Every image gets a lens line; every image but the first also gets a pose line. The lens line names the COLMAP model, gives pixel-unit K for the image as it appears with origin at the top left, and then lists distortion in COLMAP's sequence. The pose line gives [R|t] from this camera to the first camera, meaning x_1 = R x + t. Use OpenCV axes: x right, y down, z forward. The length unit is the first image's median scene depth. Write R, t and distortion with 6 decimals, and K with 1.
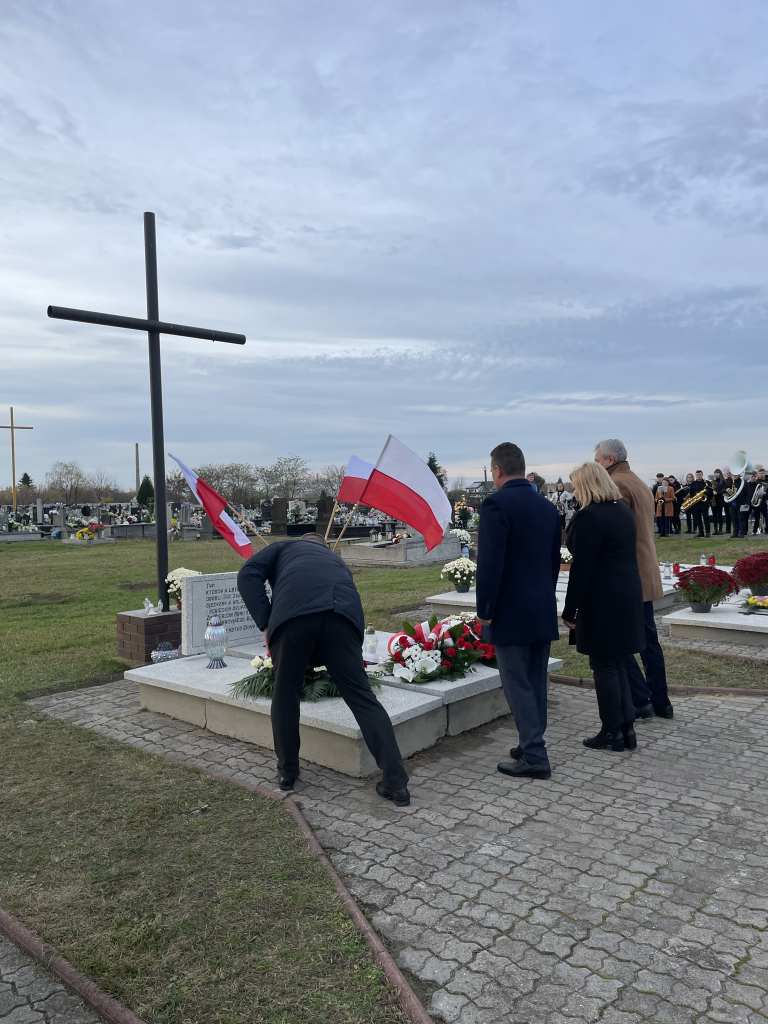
lens RADIAL K [[777.1, 0, 372.7], [0, 777.1, 493.9], [0, 0, 1]] dist [0.068871, -0.095571]
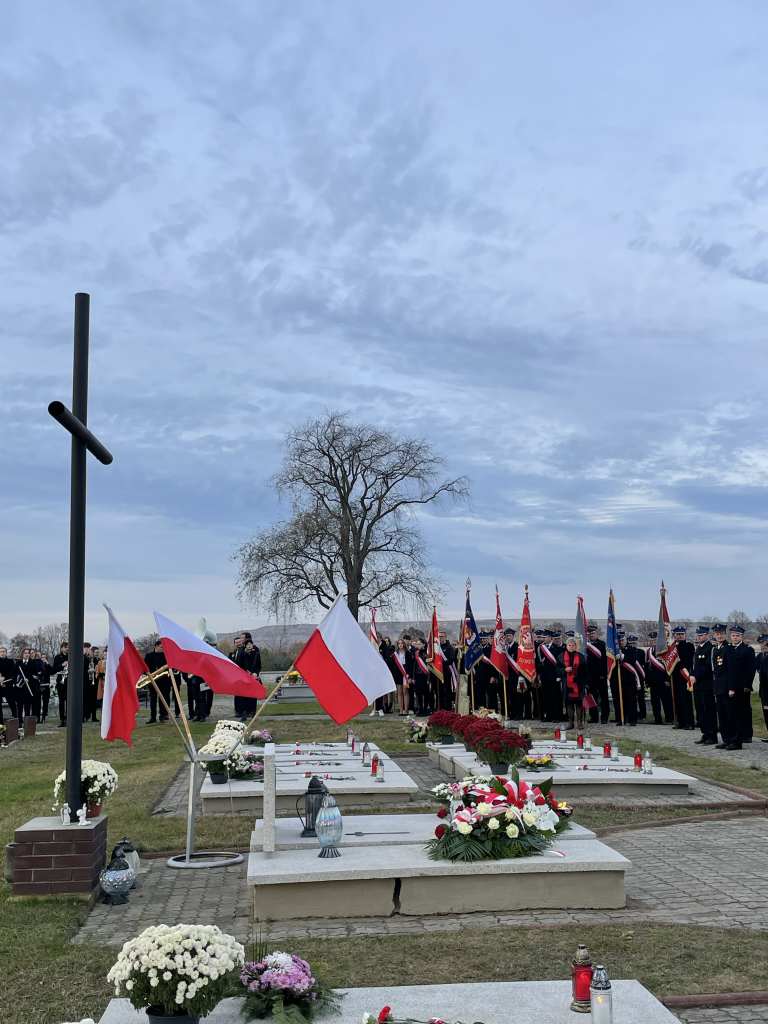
lens RADIAL K [[1126.6, 0, 400.8], [0, 1126.6, 481.1], [0, 0, 1]] dist [0.045826, 0.000000]
pose [[0.656215, 0.128358, 0.743576, -1.287929], [-0.000688, 0.985527, -0.169517, 0.026352], [-0.754573, 0.110728, 0.646806, 0.087955]]
